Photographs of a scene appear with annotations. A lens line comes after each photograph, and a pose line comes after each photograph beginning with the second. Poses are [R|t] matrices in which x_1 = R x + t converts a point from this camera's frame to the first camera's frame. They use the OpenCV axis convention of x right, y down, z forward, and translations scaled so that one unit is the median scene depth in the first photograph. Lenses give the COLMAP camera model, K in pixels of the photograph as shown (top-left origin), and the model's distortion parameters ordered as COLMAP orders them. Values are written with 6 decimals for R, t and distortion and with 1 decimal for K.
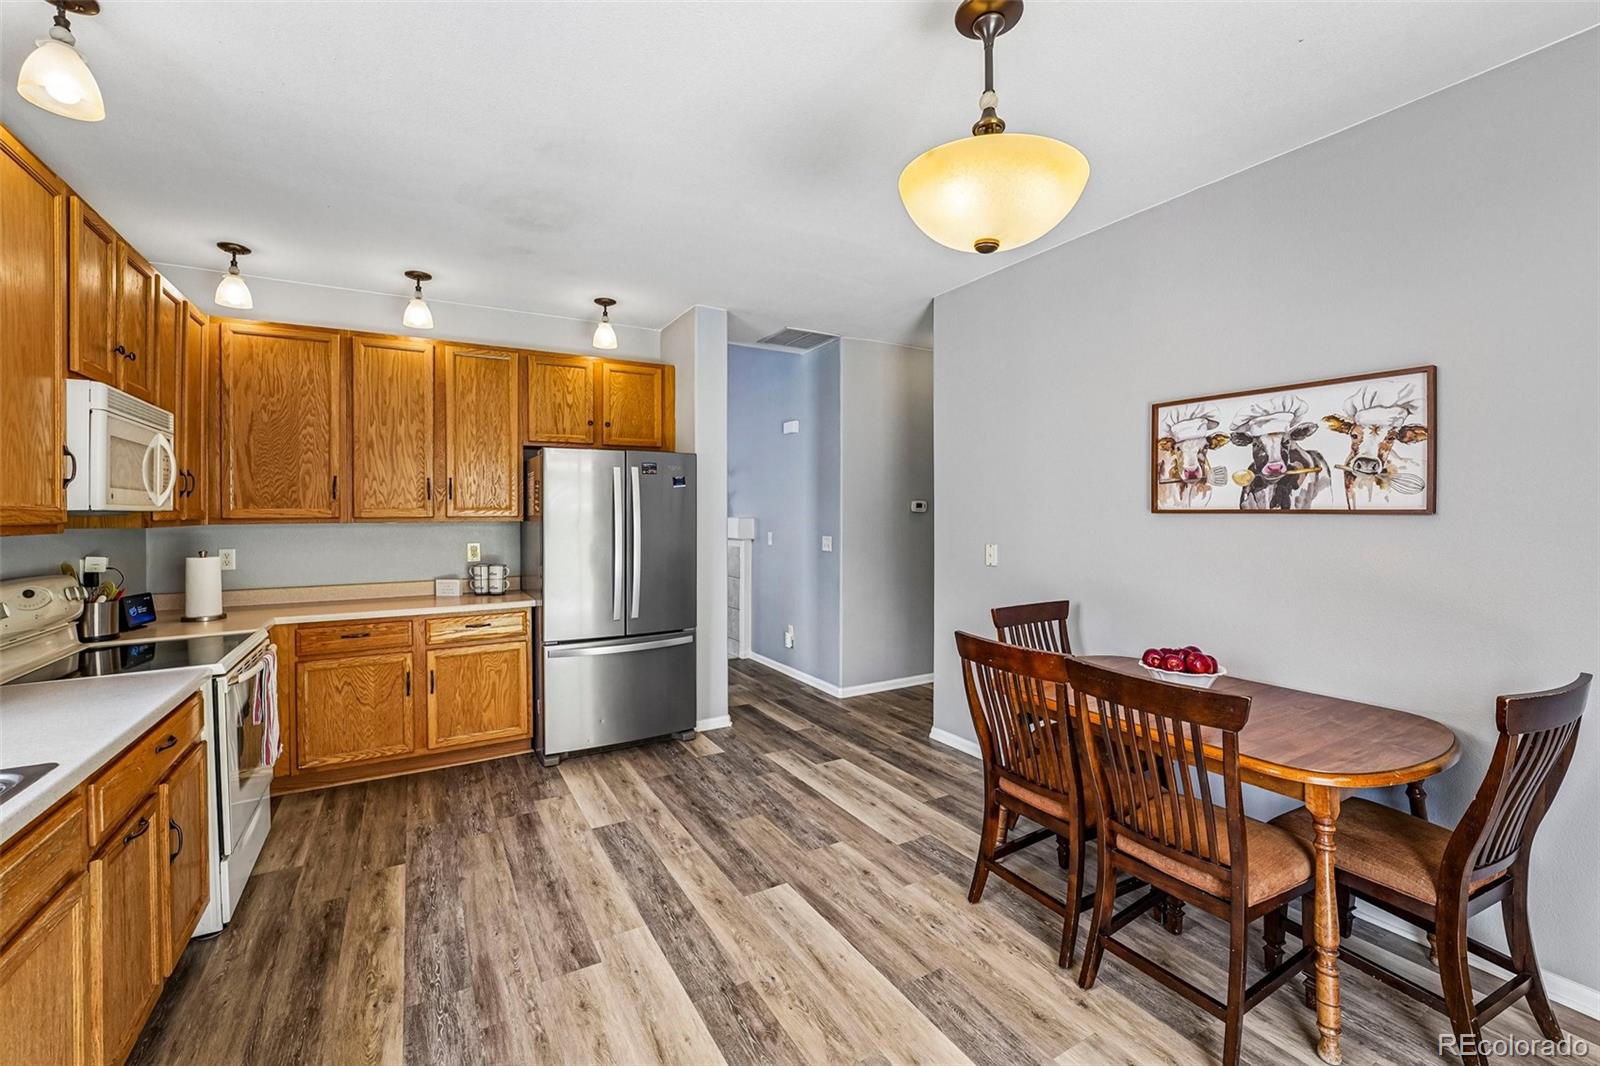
lens RADIAL K [[664.1, 0, 793.8], [0, 664.1, 505.7], [0, 0, 1]] dist [-0.011663, 0.000158]
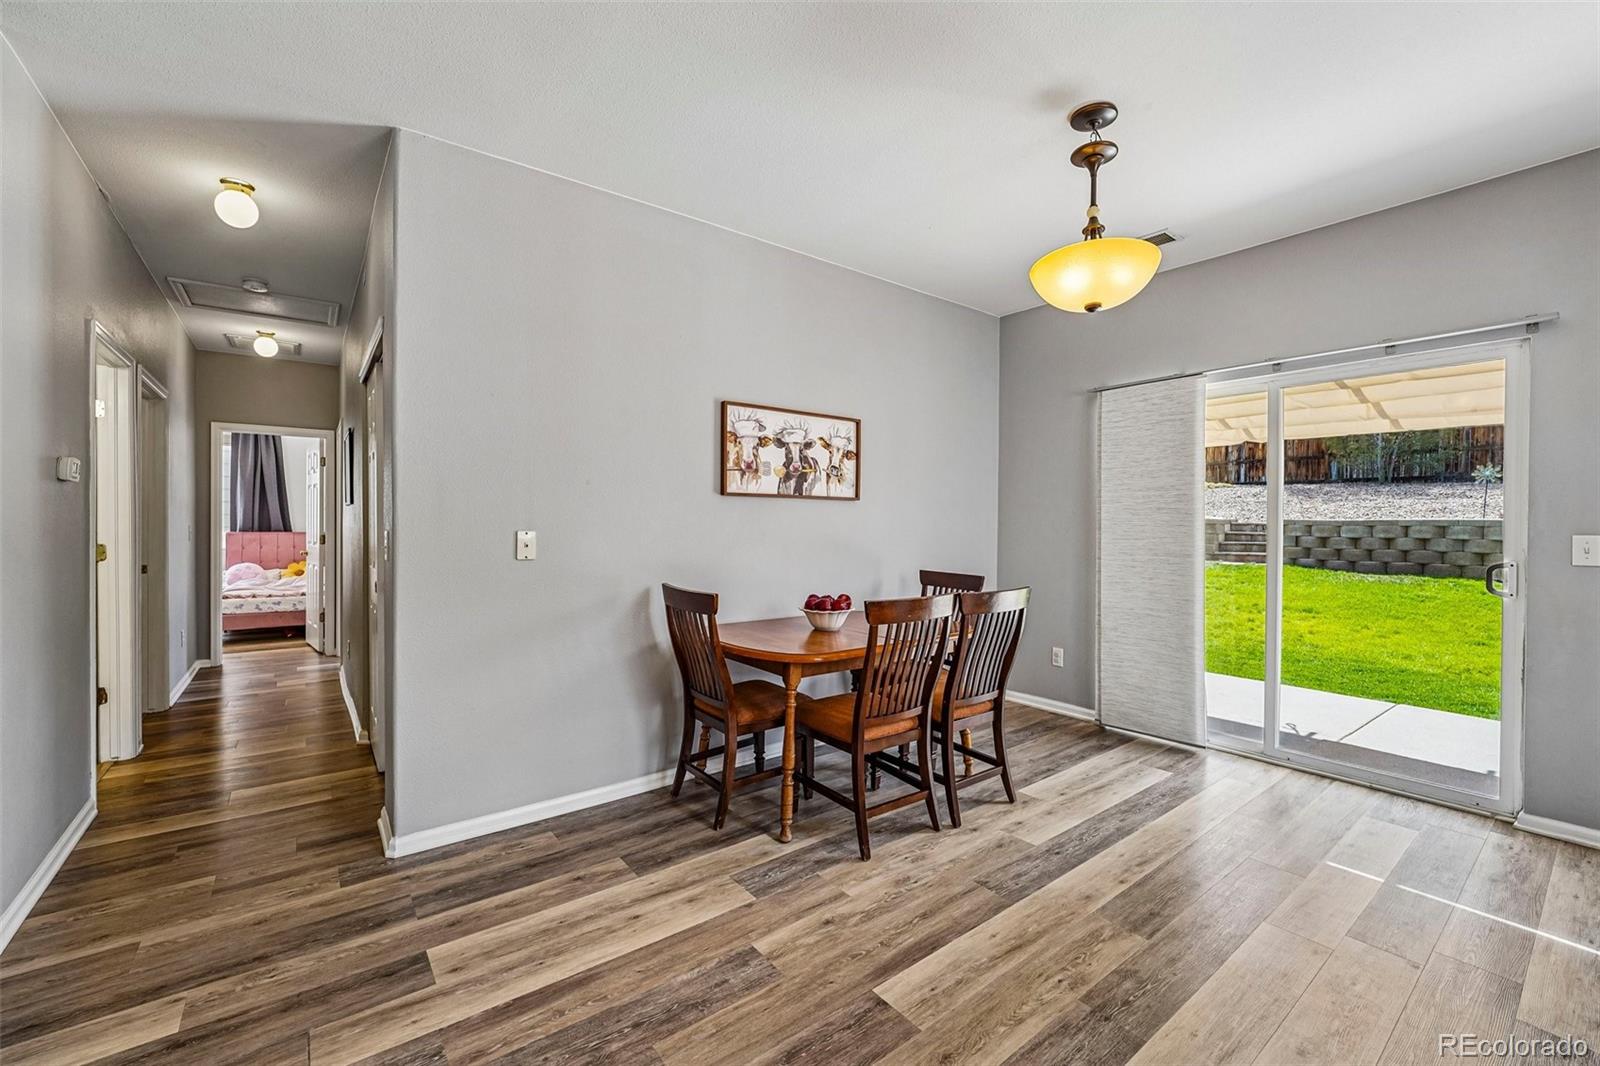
lens RADIAL K [[660.0, 0, 793.5], [0, 660.0, 514.6], [0, 0, 1]] dist [-0.014965, 0.000370]
pose [[-0.125605, 0.010791, 0.992022, -0.665220], [-0.014322, 0.999817, -0.012690, 0.062940], [-0.991977, -0.015801, -0.125428, 1.111033]]
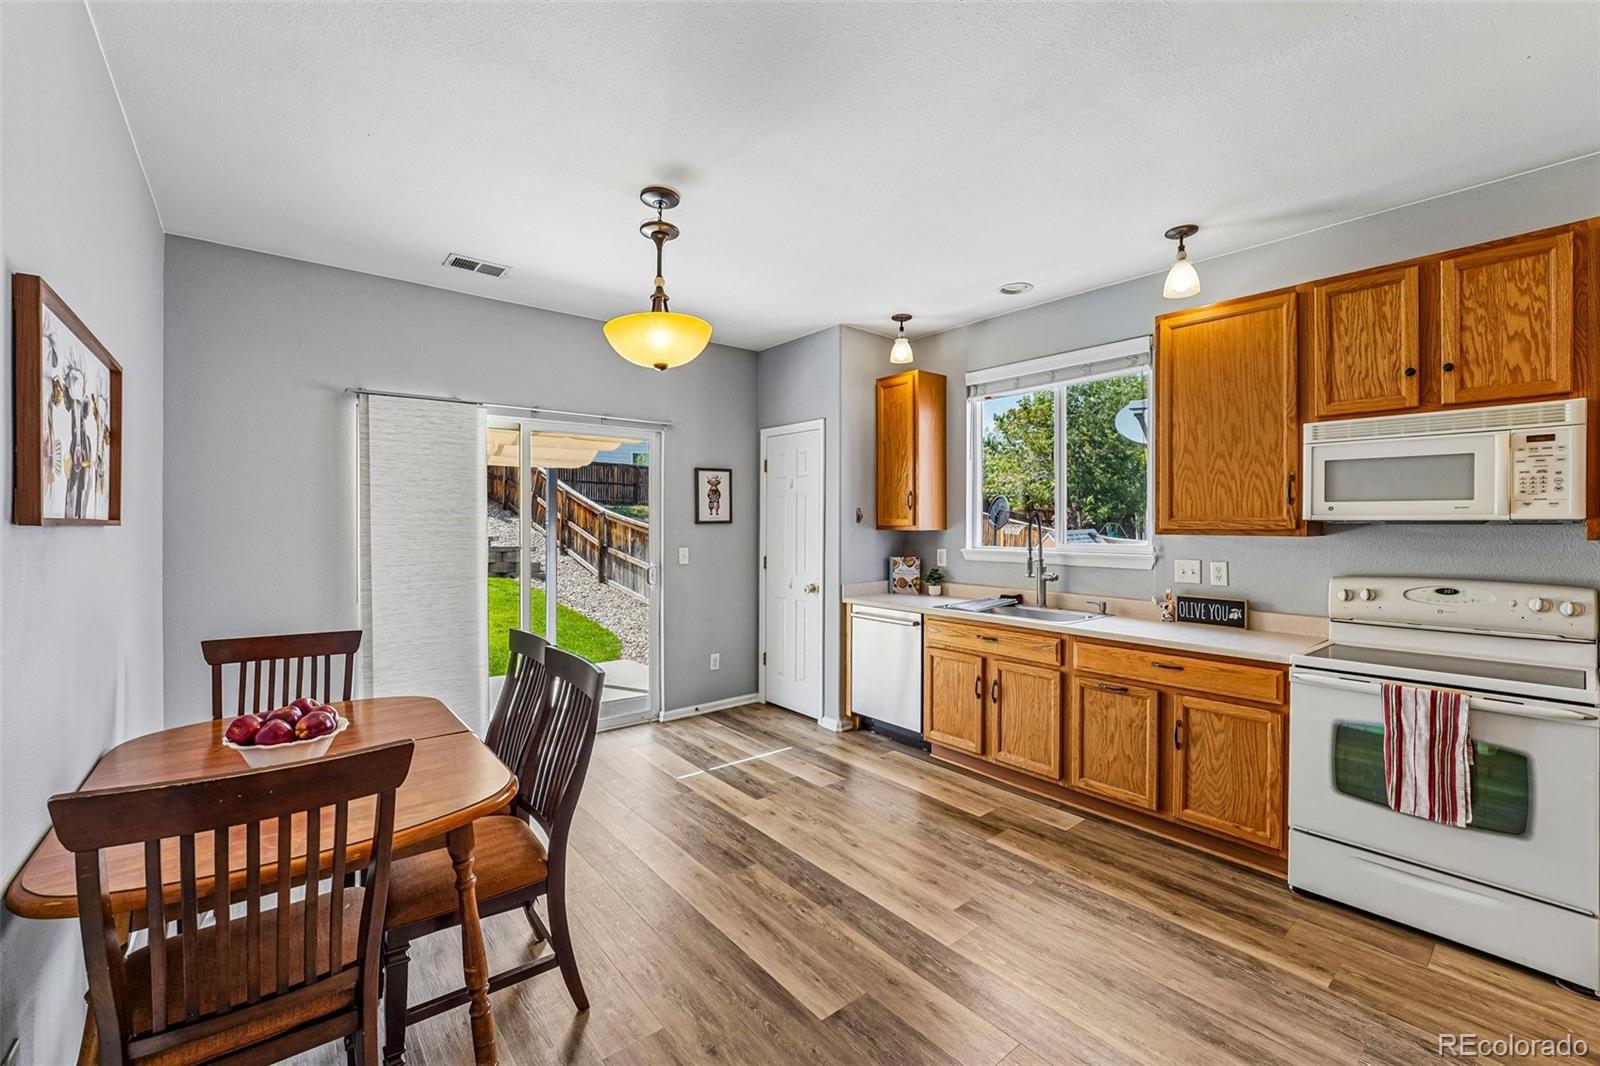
lens RADIAL K [[664.1, 0, 793.8], [0, 664.1, 505.7], [0, 0, 1]] dist [-0.011663, 0.000158]
pose [[-0.987713, -0.001038, -0.156272, 0.129213], [0.004016, 0.999479, -0.032020, 0.013284], [0.156224, -0.032254, -0.987195, 1.644049]]
